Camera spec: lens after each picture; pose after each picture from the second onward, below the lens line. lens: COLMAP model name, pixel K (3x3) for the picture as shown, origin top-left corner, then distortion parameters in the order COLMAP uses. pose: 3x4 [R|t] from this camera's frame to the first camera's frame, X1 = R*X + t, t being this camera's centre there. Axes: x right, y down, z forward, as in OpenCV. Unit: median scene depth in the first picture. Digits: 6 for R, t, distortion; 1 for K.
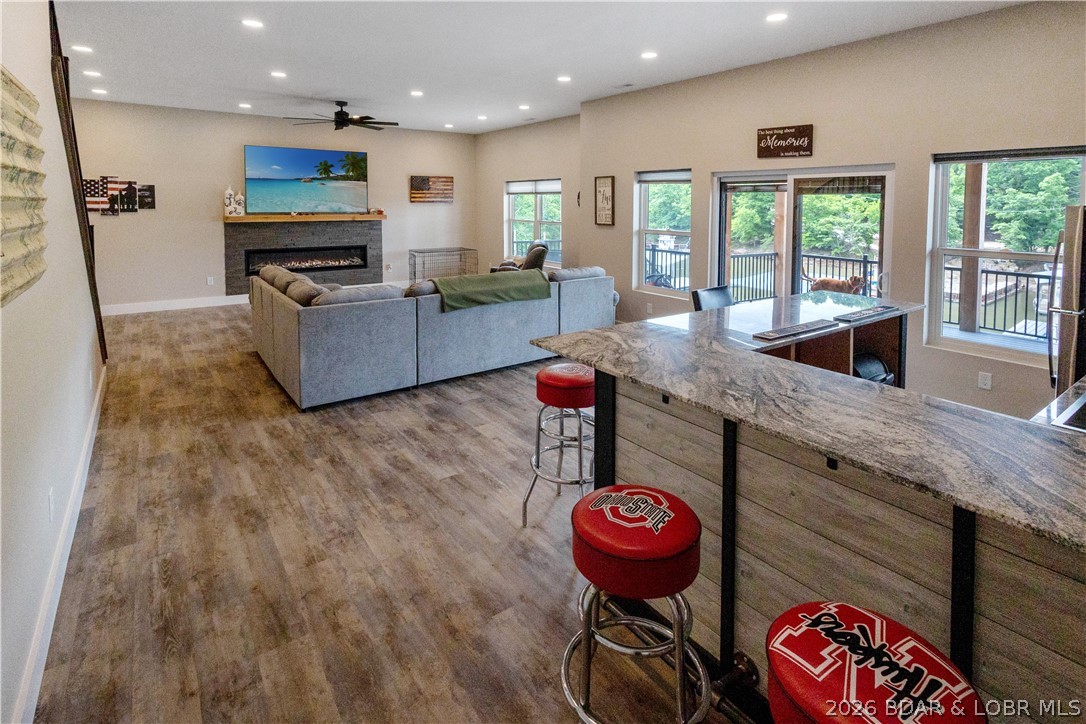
lens RADIAL K [[518.6, 0, 557.7], [0, 518.6, 236.5], [0, 0, 1]] dist [0.011797, -0.003065]
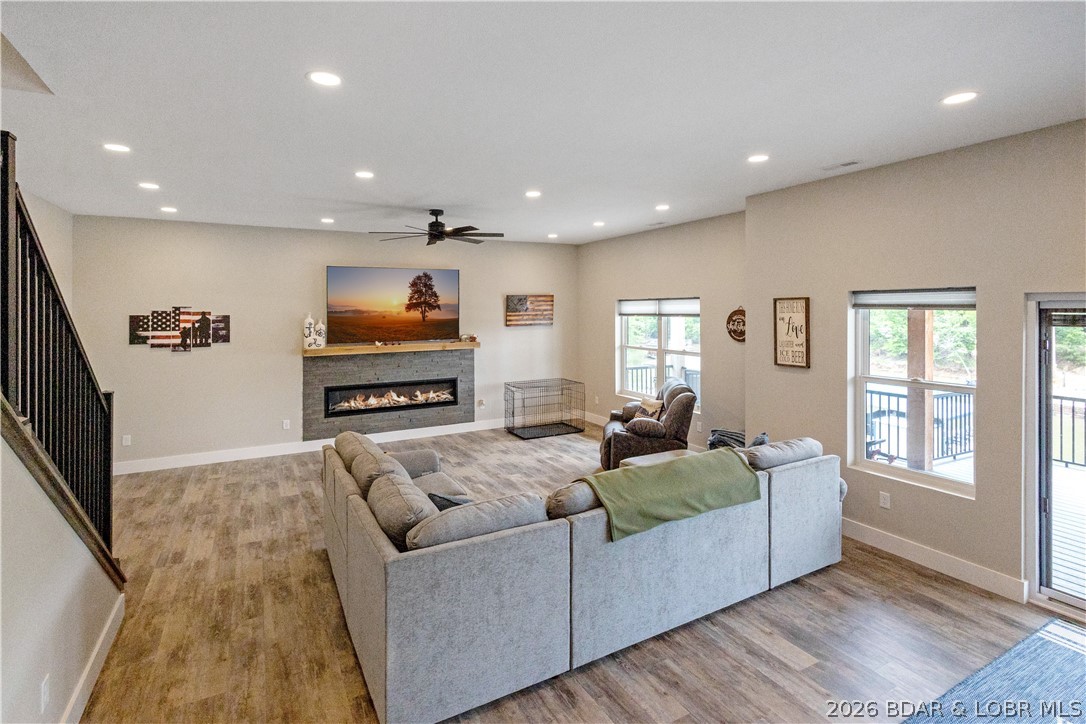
lens RADIAL K [[518.6, 0, 537.6], [0, 518.6, 314.2], [0, 0, 1]] dist [0.011797, -0.003065]
pose [[0.985642, -0.010205, -0.168538, -0.128279], [0.000191, 0.998239, -0.059327, -0.051004], [0.168846, 0.058443, 0.983908, 0.245887]]
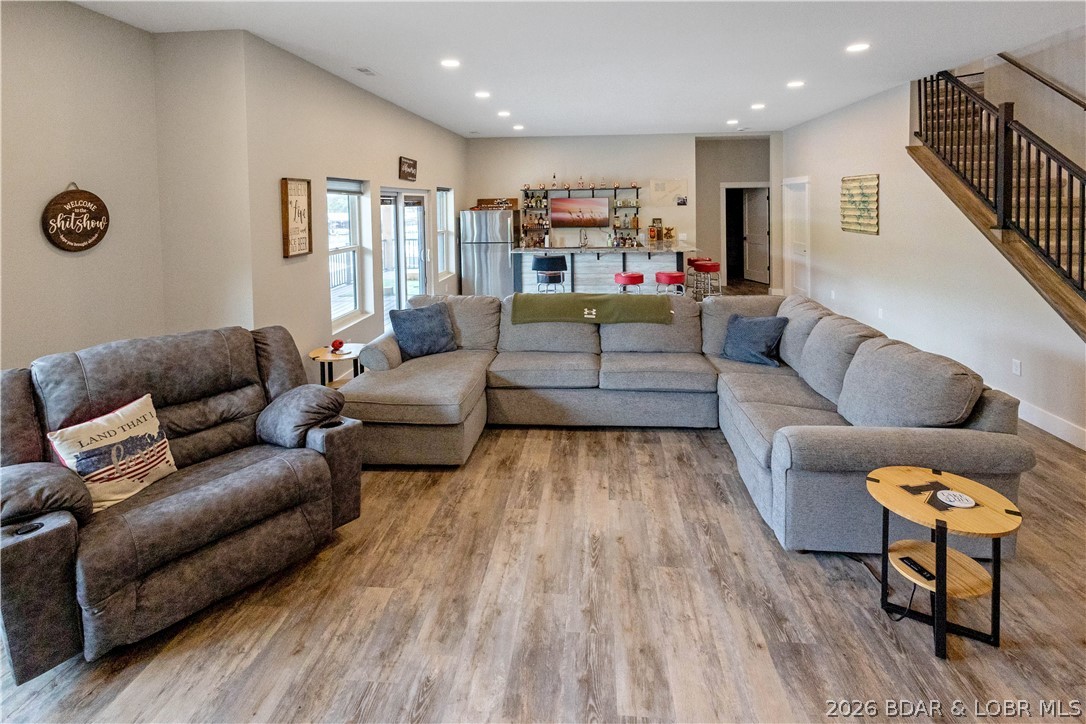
lens RADIAL K [[518.6, 0, 543.7], [0, 518.6, 361.7], [0, 0, 1]] dist [0.011797, -0.003065]
pose [[-0.734174, -0.201915, 0.648243, -0.599892], [0.046262, 0.937661, 0.344458, -0.109326], [-0.677383, 0.282881, -0.679066, 1.276271]]
